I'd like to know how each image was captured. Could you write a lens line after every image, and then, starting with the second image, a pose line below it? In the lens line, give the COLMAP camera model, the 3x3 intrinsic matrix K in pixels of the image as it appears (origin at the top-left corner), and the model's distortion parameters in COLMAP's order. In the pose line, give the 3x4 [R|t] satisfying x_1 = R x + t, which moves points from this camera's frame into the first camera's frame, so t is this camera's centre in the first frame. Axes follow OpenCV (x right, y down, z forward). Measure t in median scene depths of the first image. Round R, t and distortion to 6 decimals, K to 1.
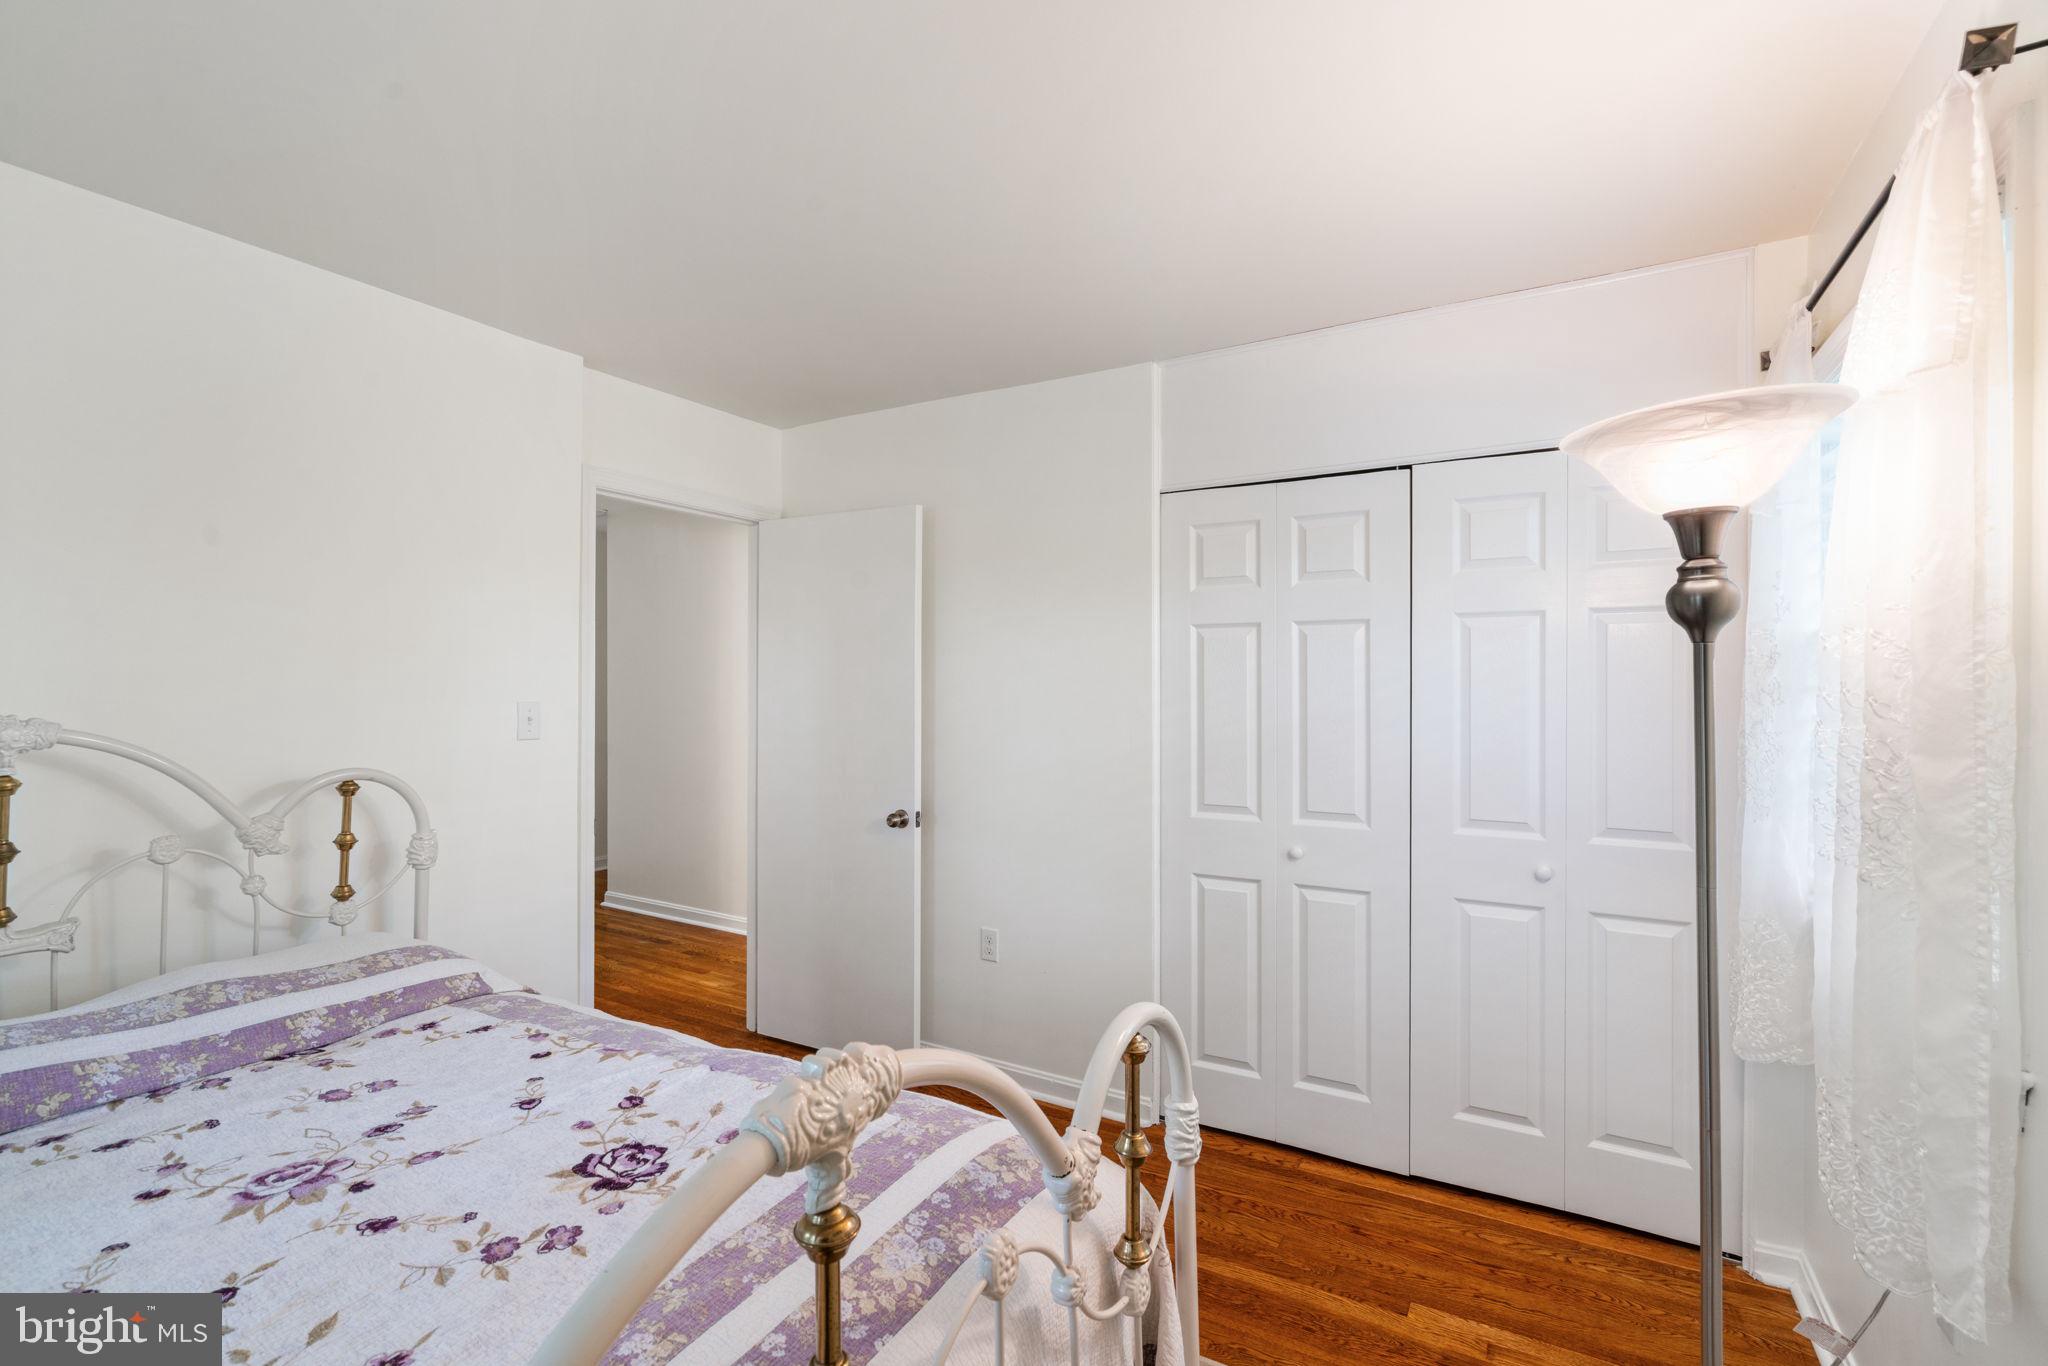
lens RADIAL K [[970.2, 0, 1024.4], [0, 970.2, 675.4], [0, 0, 1]] dist [-0.002310, 0.000233]
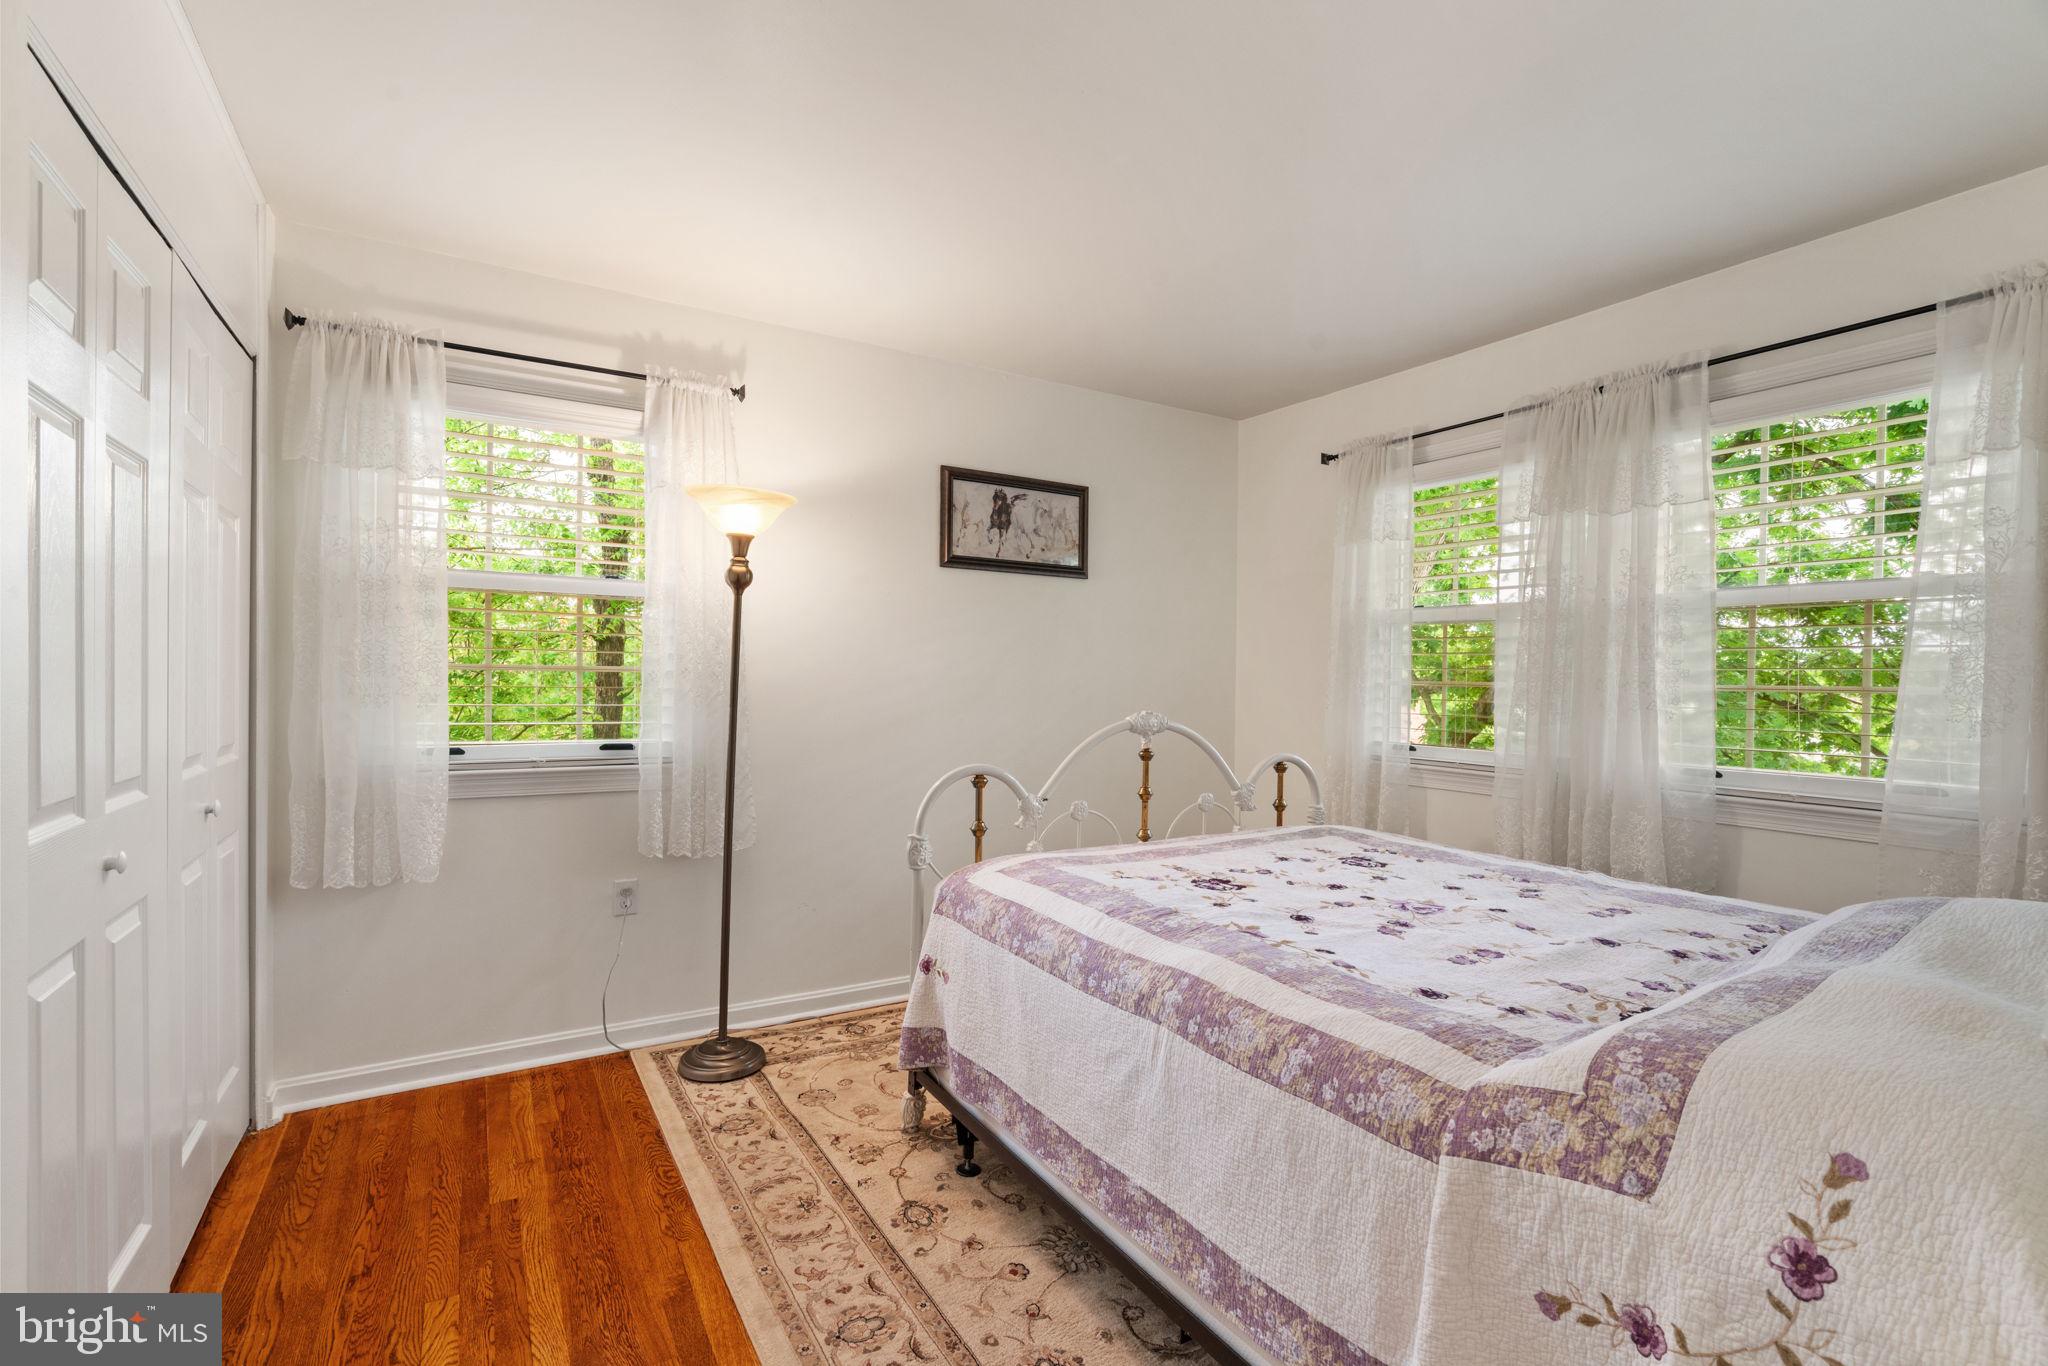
lens RADIAL K [[970.2, 0, 1024.4], [0, 970.2, 675.4], [0, 0, 1]] dist [-0.002310, 0.000233]
pose [[-0.882490, -0.004669, 0.470308, -0.787691], [-0.012889, 0.999815, -0.014260, 0.147188], [-0.470154, -0.018646, -0.882387, 2.296497]]
